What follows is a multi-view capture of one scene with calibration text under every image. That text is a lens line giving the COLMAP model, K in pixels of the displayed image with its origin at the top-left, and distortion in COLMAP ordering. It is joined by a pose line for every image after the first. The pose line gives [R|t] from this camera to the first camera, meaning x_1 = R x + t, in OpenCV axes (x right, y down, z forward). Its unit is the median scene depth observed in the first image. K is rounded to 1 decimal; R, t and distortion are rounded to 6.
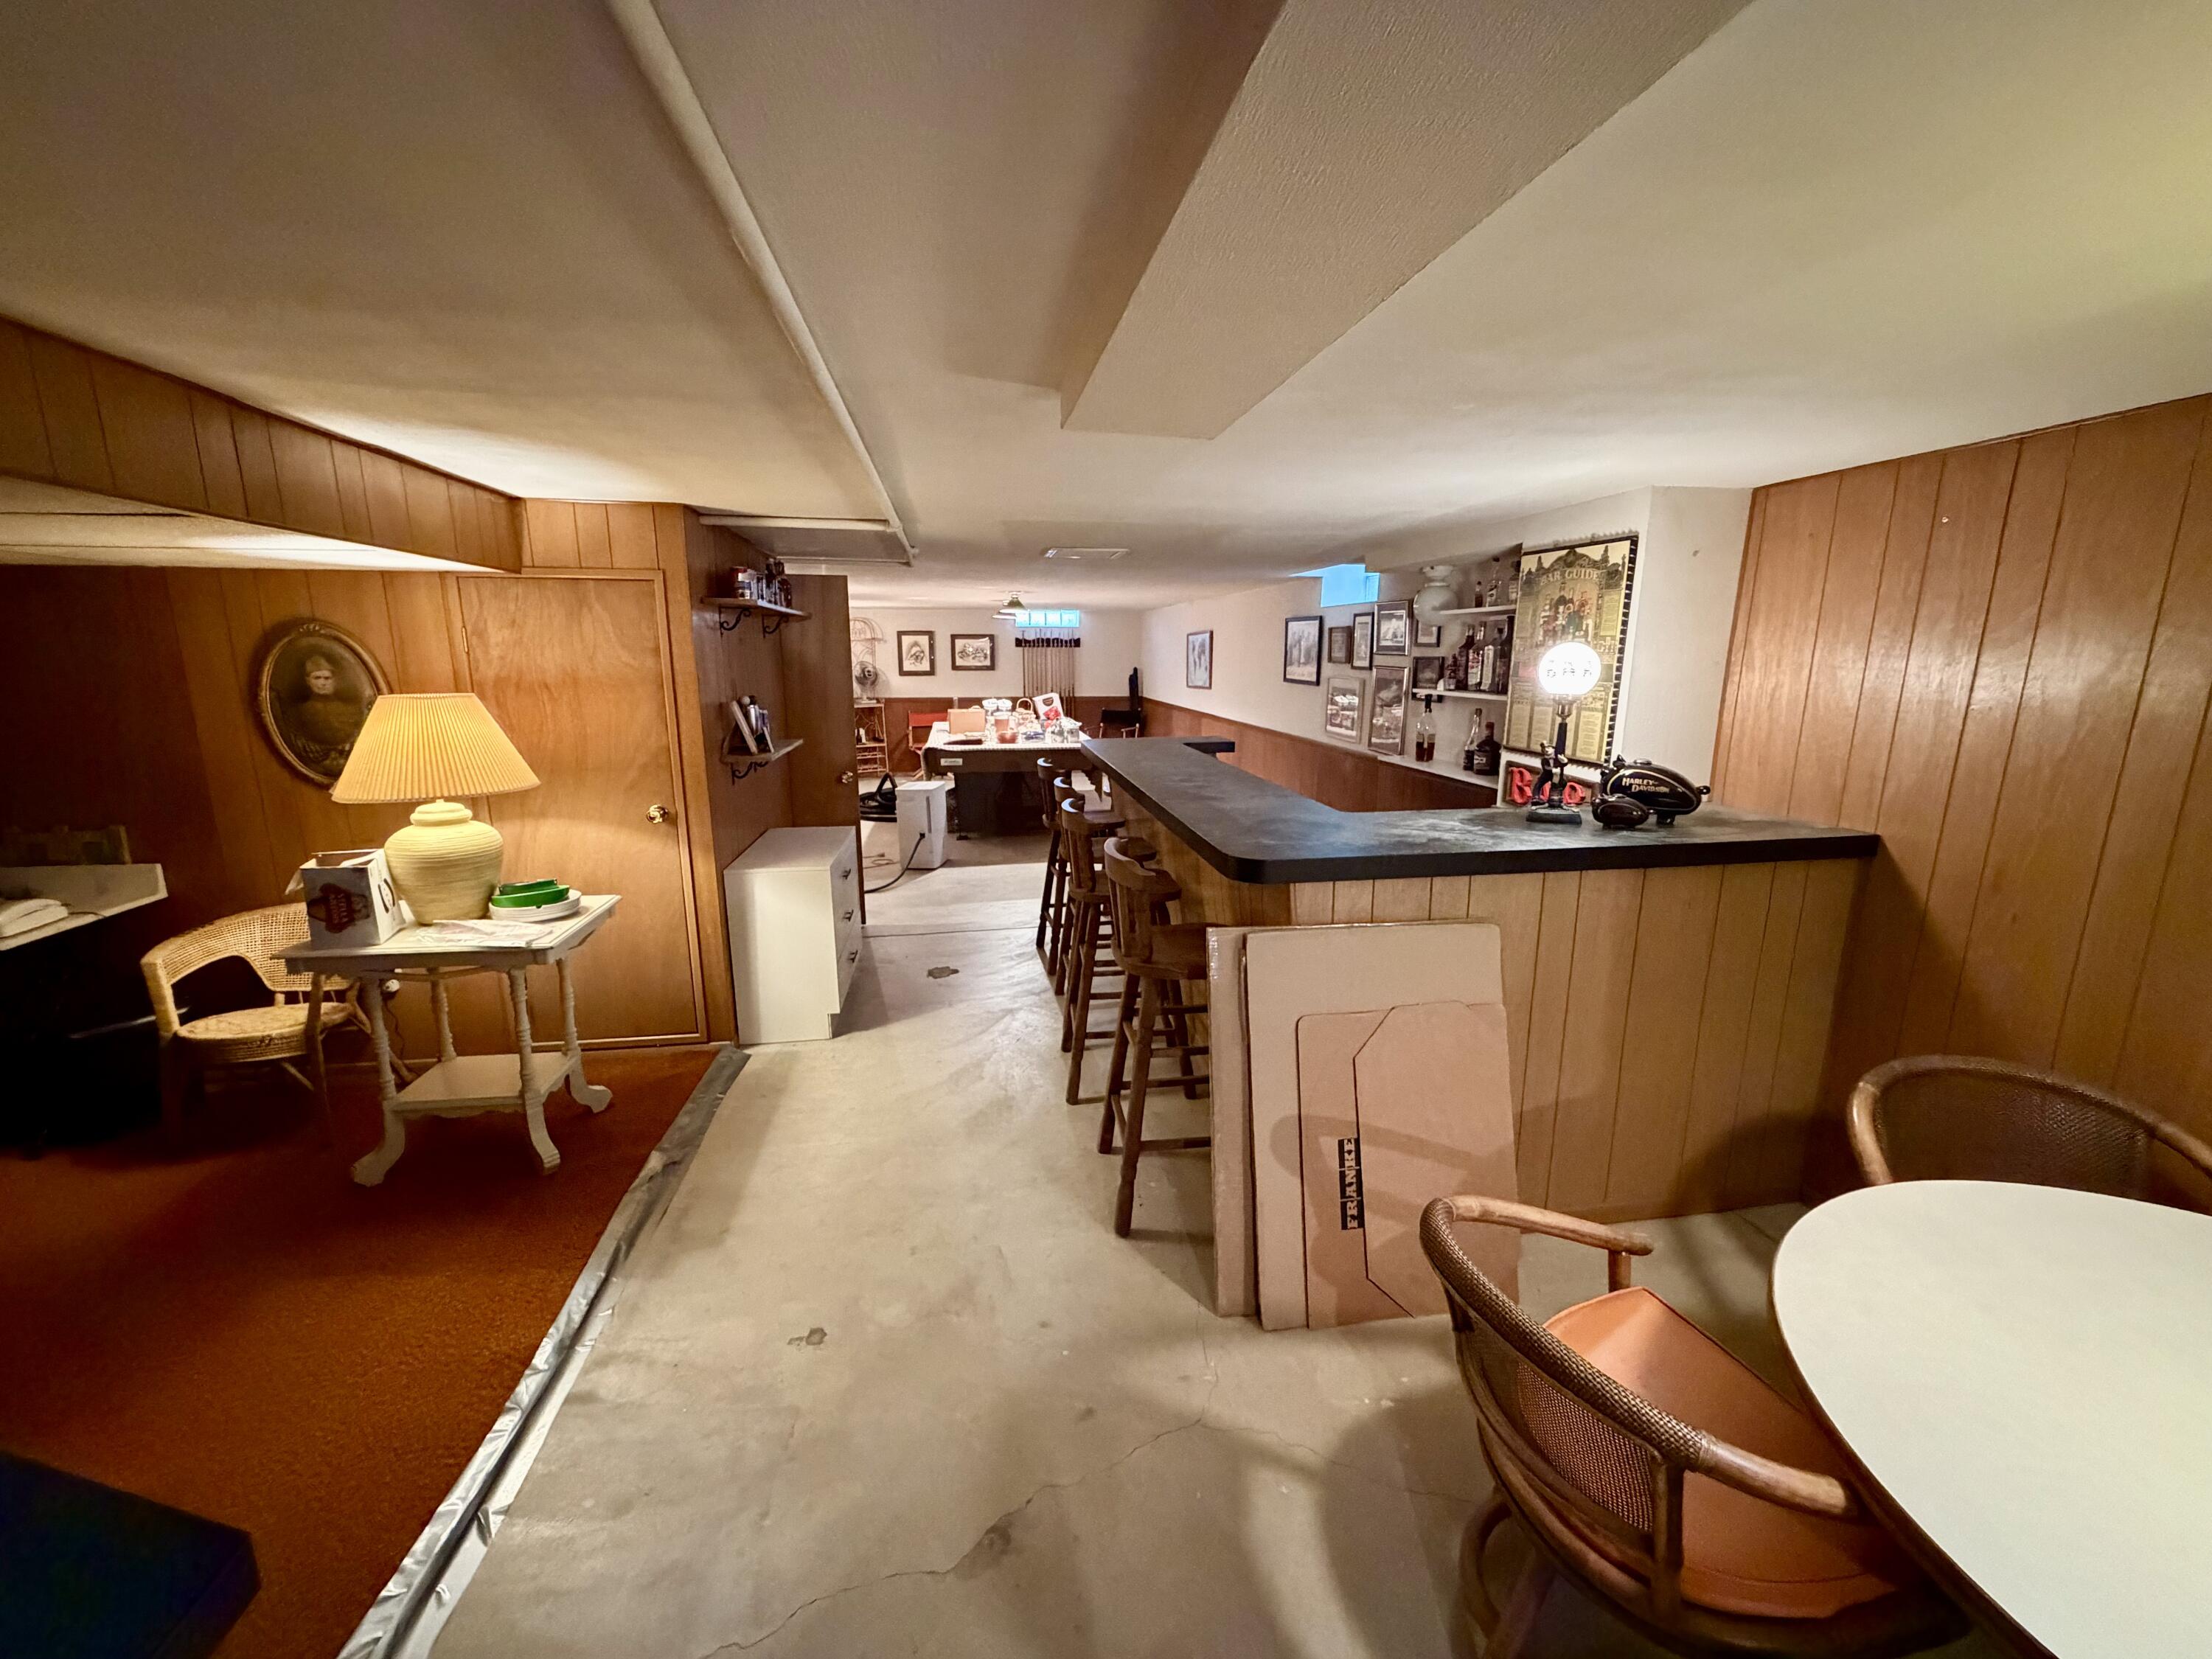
lens RADIAL K [[878.3, 0, 1093.4], [0, 878.3, 828.0], [0, 0, 1]] dist [-0.001618, -0.000026]
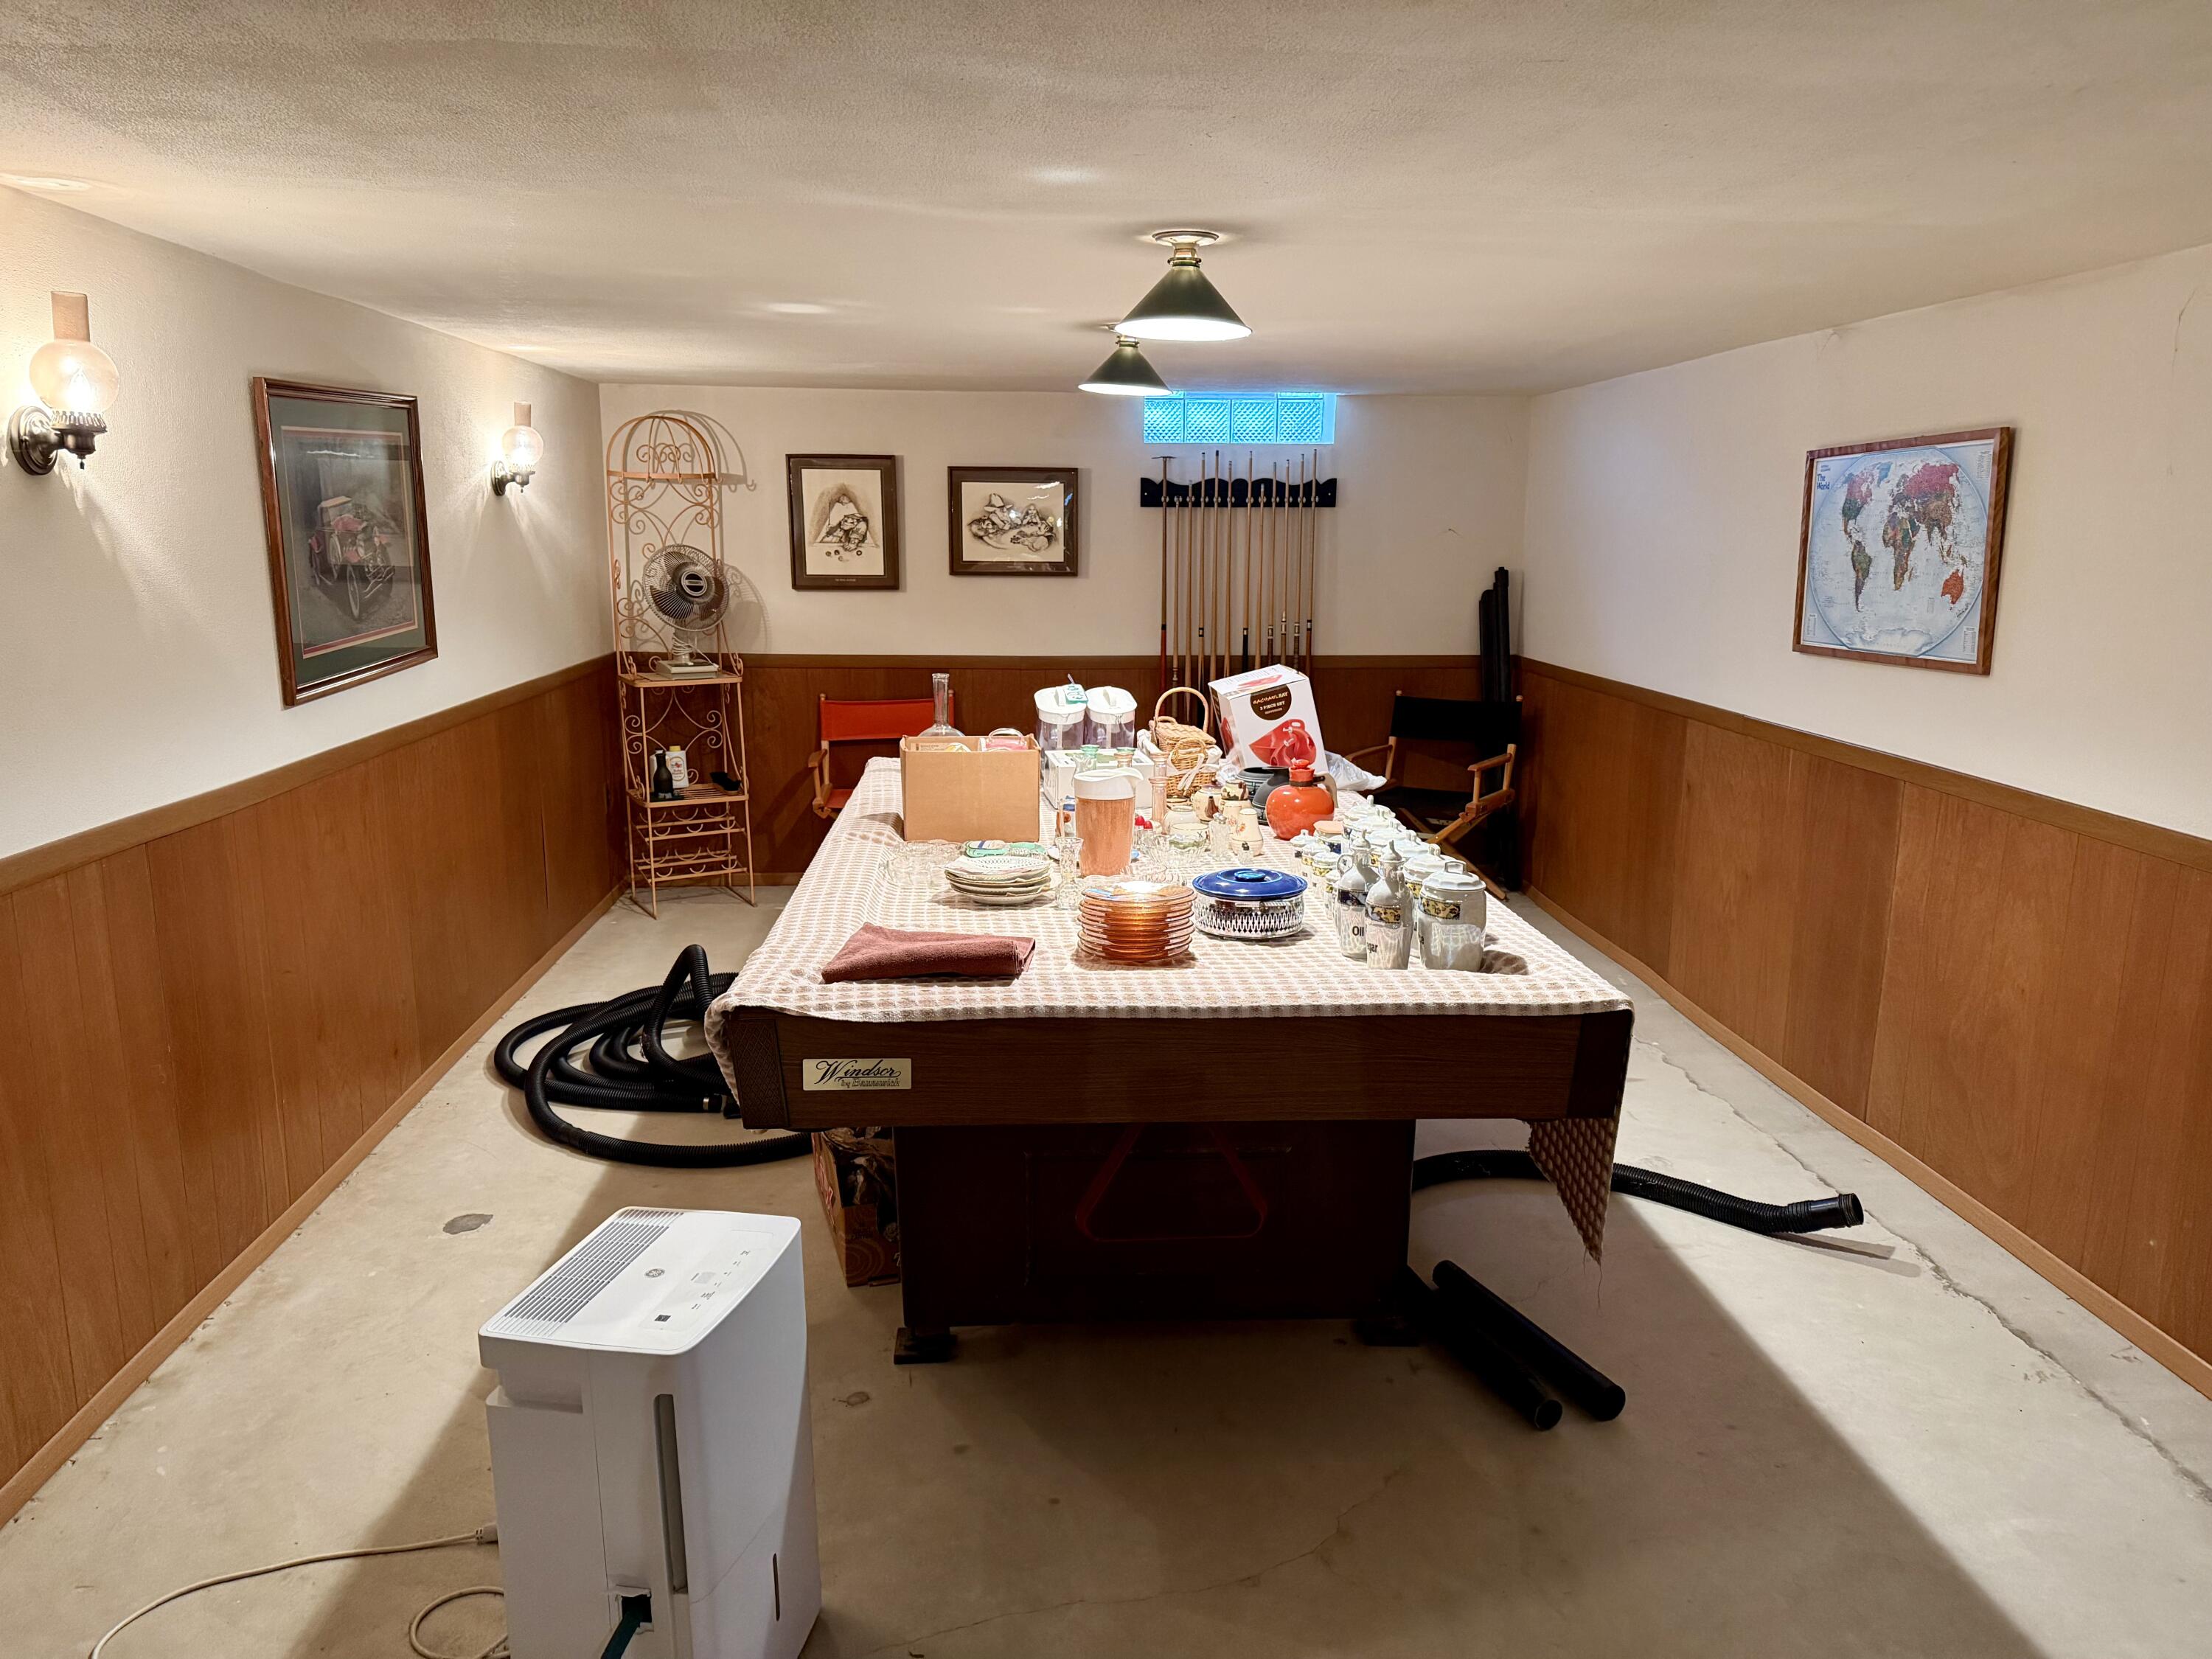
lens RADIAL K [[1546.1, 0, 1115.7], [0, 1546.1, 830.9], [0, 0, 1]] dist [0.055871, 0.000143]
pose [[0.996505, 0.020402, -0.081008, -0.049286], [-0.020421, 0.999791, 0.000590, -0.085103], [0.081003, 0.001066, 0.996713, 0.423833]]
